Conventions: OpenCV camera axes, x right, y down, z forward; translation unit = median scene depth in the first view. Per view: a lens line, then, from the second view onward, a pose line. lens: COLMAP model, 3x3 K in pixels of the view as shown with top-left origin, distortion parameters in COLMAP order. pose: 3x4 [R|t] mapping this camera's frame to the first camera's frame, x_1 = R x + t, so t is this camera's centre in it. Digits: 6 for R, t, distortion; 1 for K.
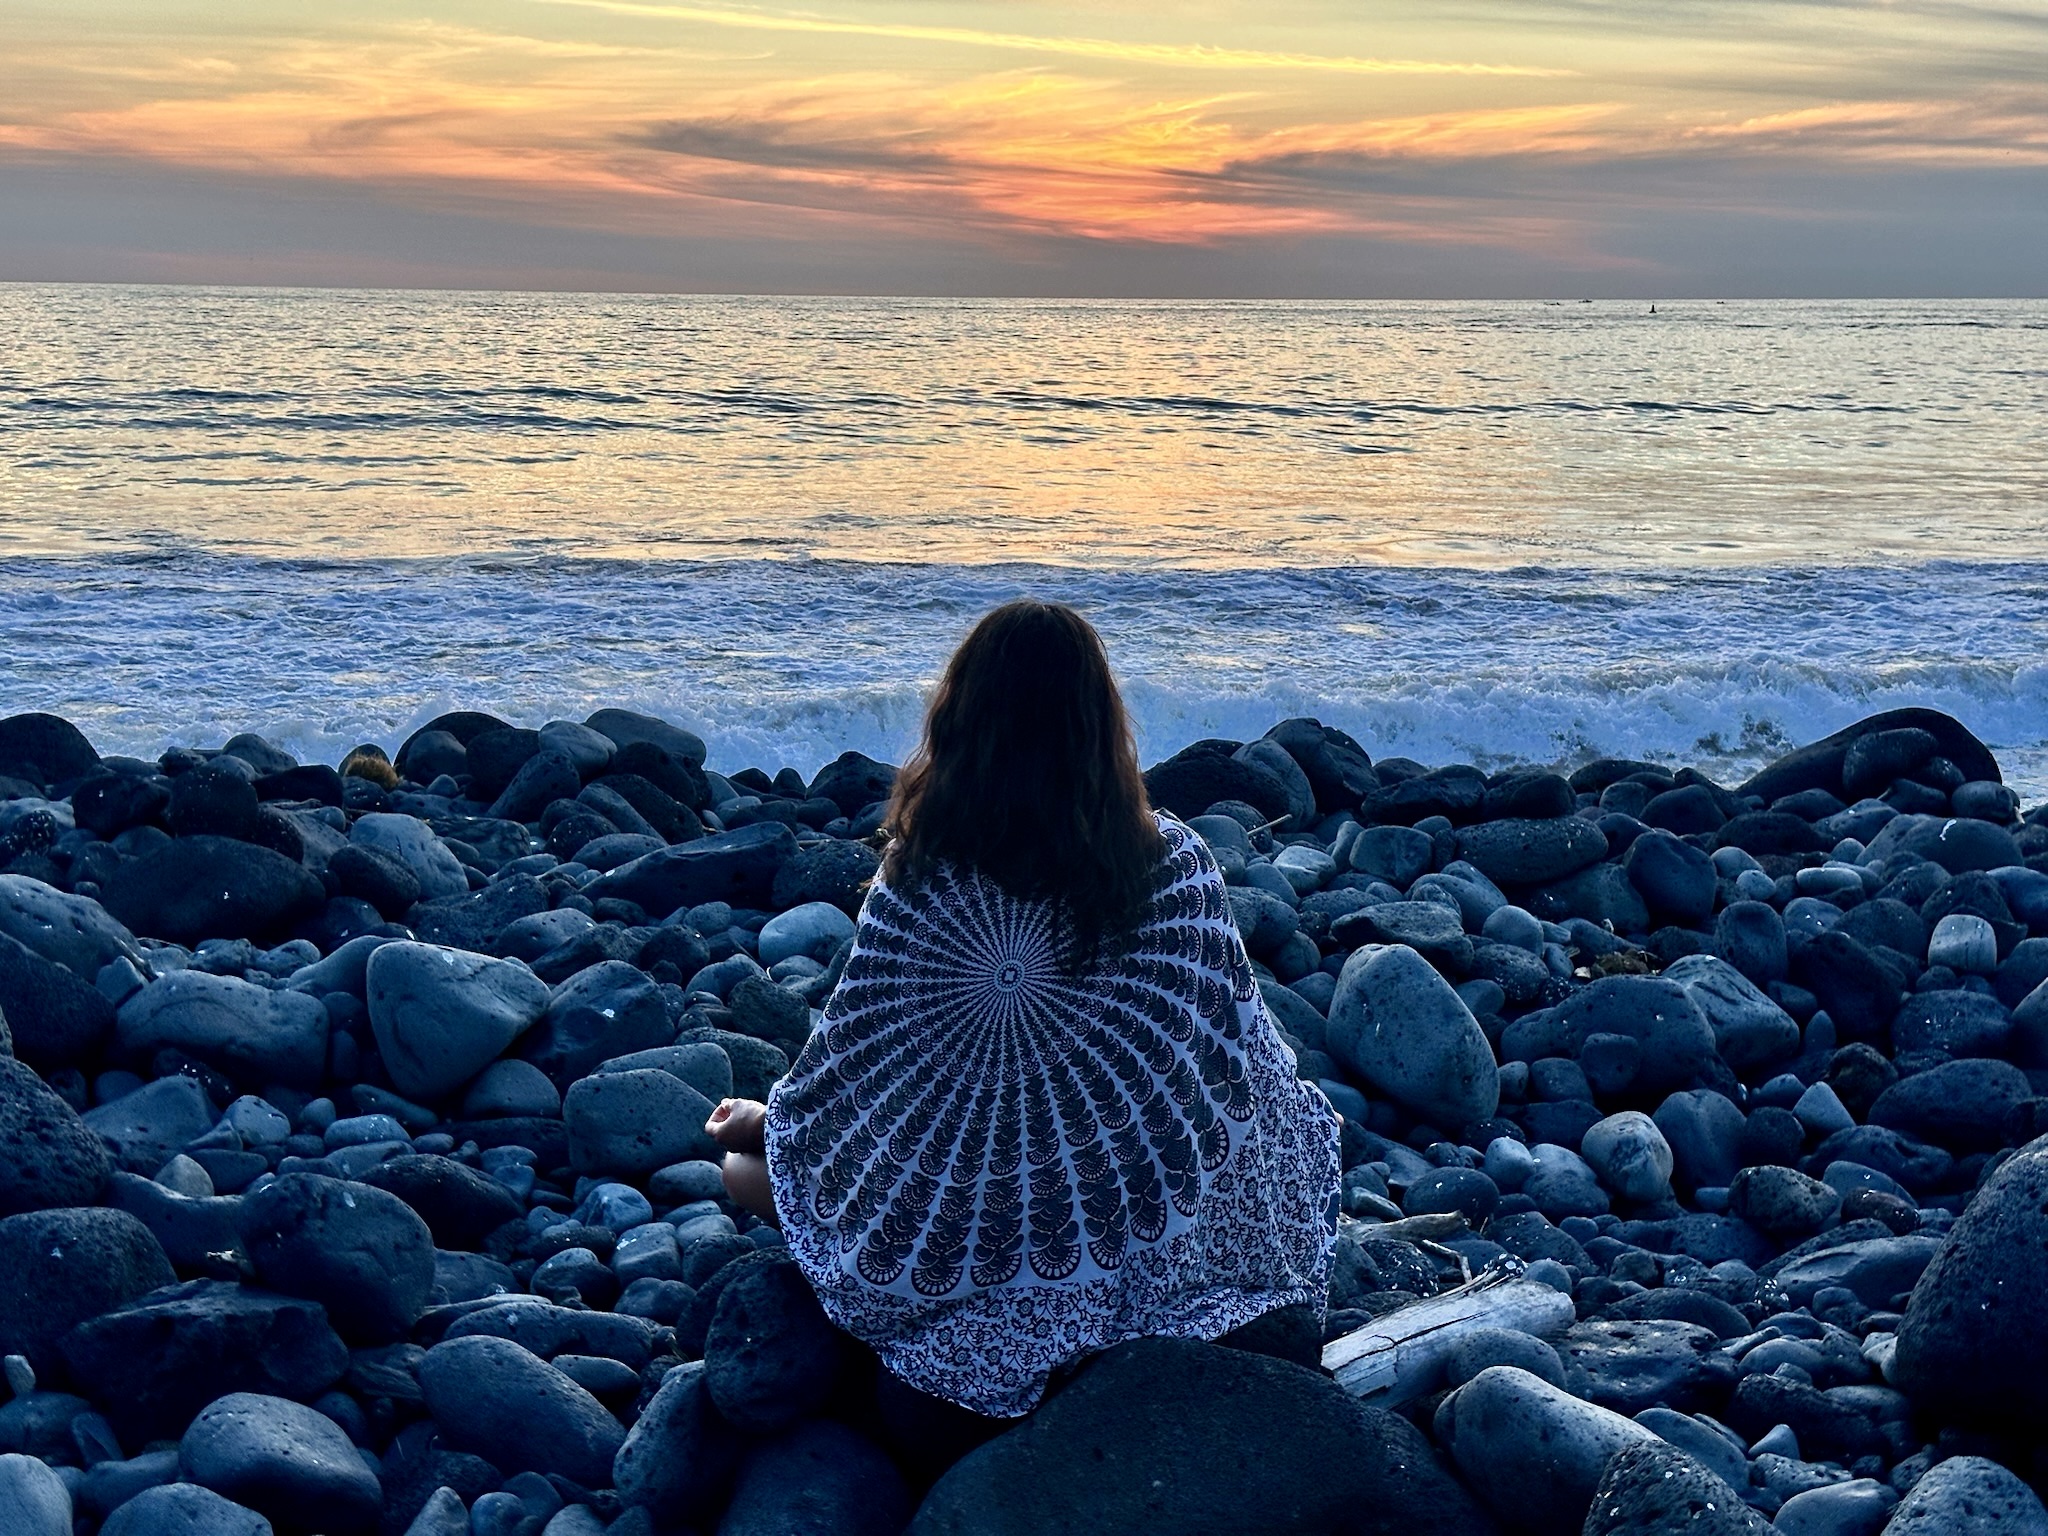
lens RADIAL K [[2816.8, 0, 1024.0], [0, 2816.8, 768.0], [0, 0, 1]] dist [0.204729, -0.385092]
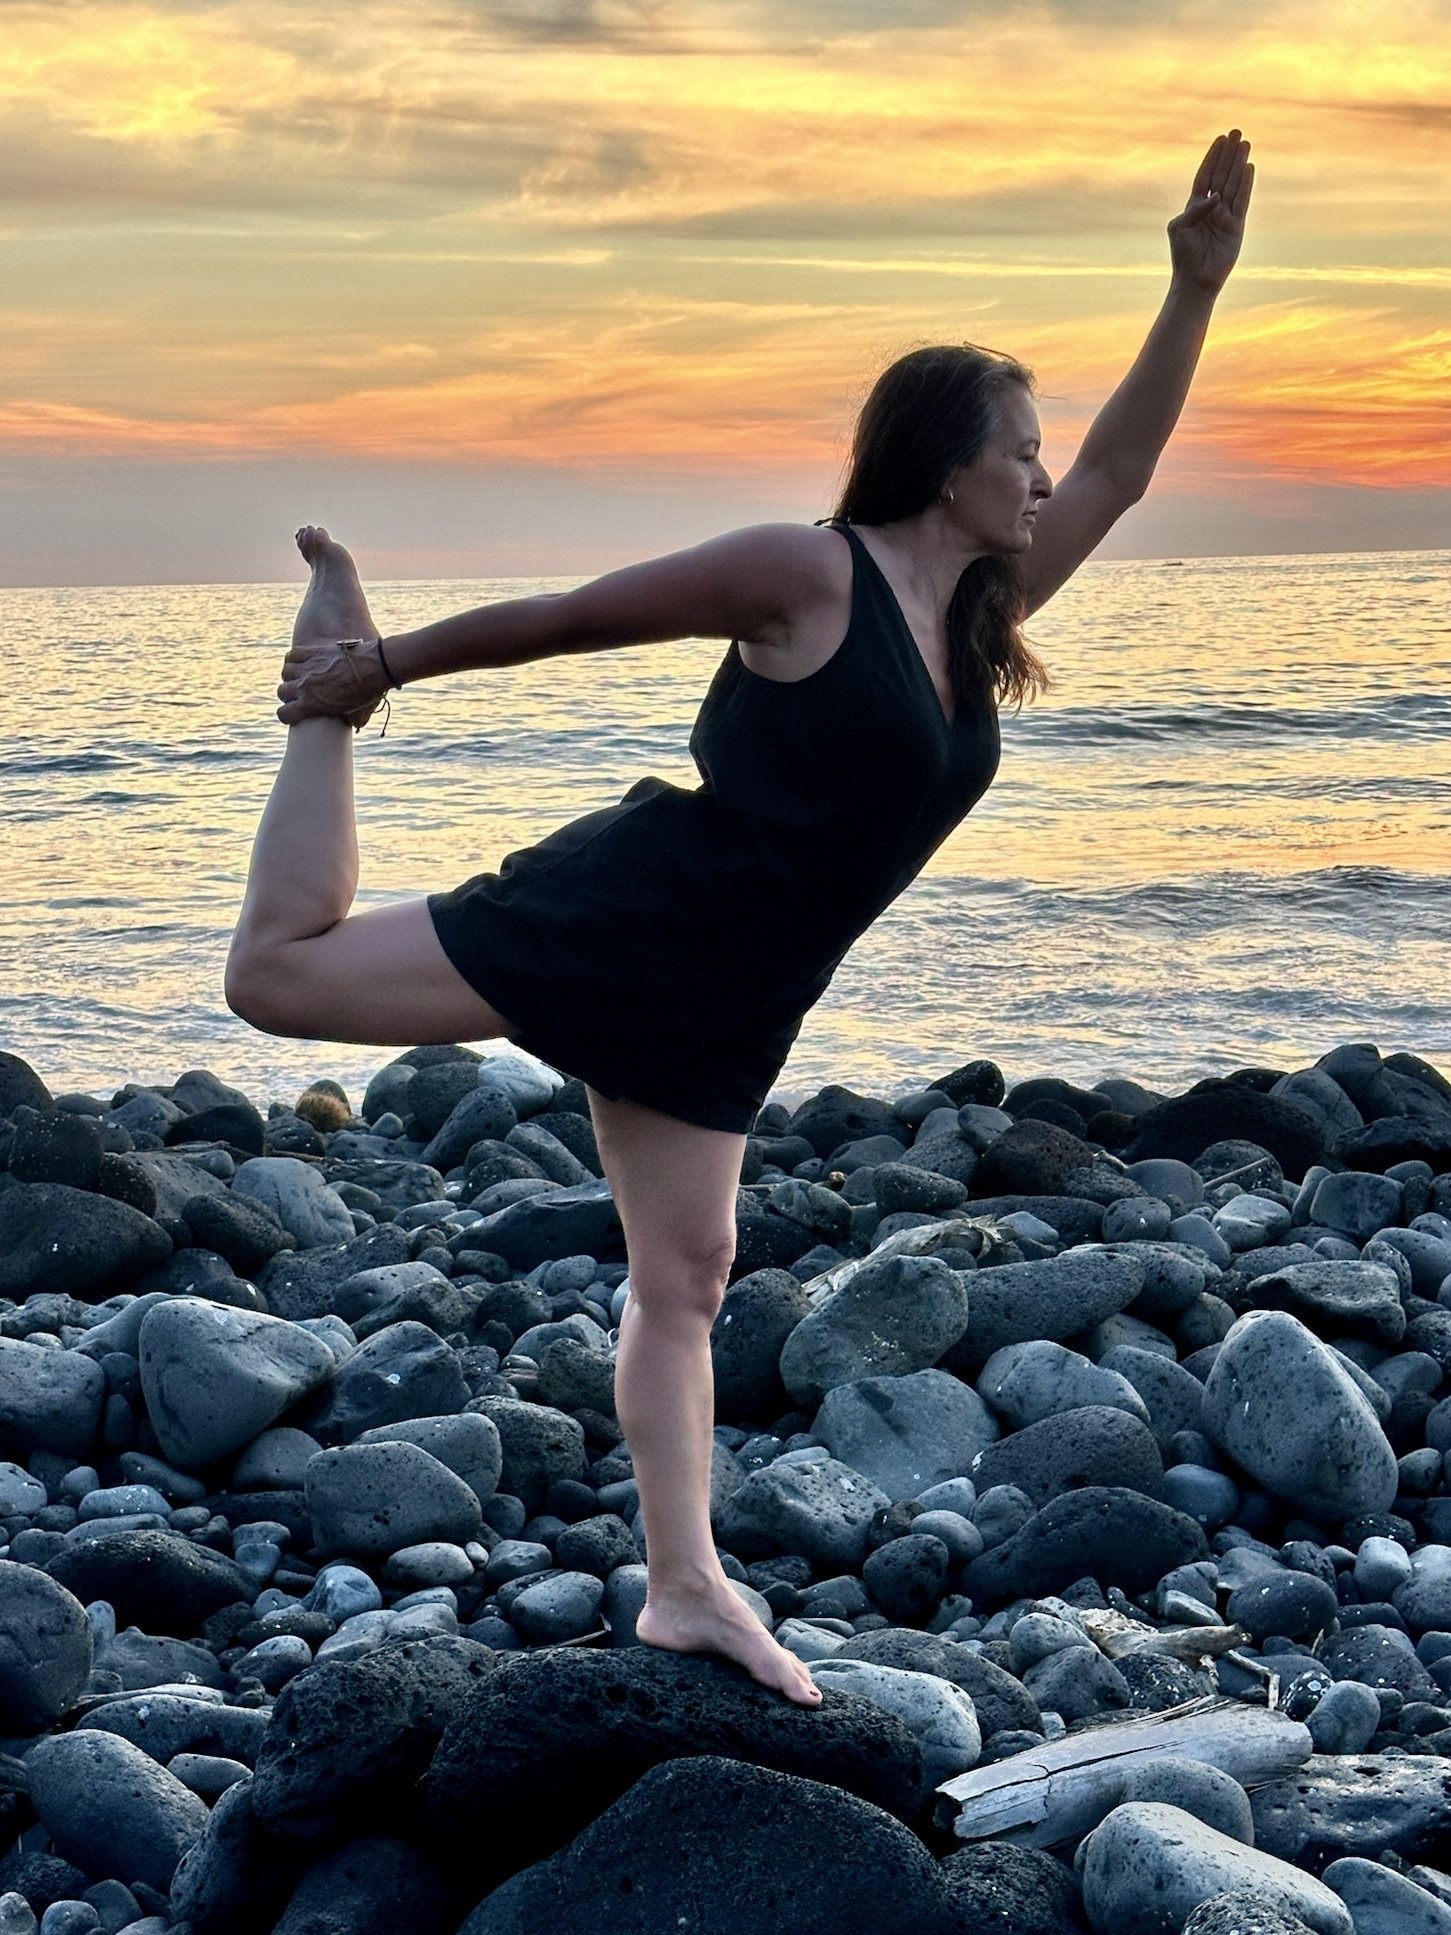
lens RADIAL K [[3161.1, 0, 725.5], [0, 3161.1, 967.5], [0, 0, 1]] dist [0.148692, -0.130551]
pose [[0.982276, -0.012137, -0.187046, 0.158526], [0.004947, 0.999233, -0.038857, -0.006997], [0.187374, 0.037243, 0.981582, -0.002199]]
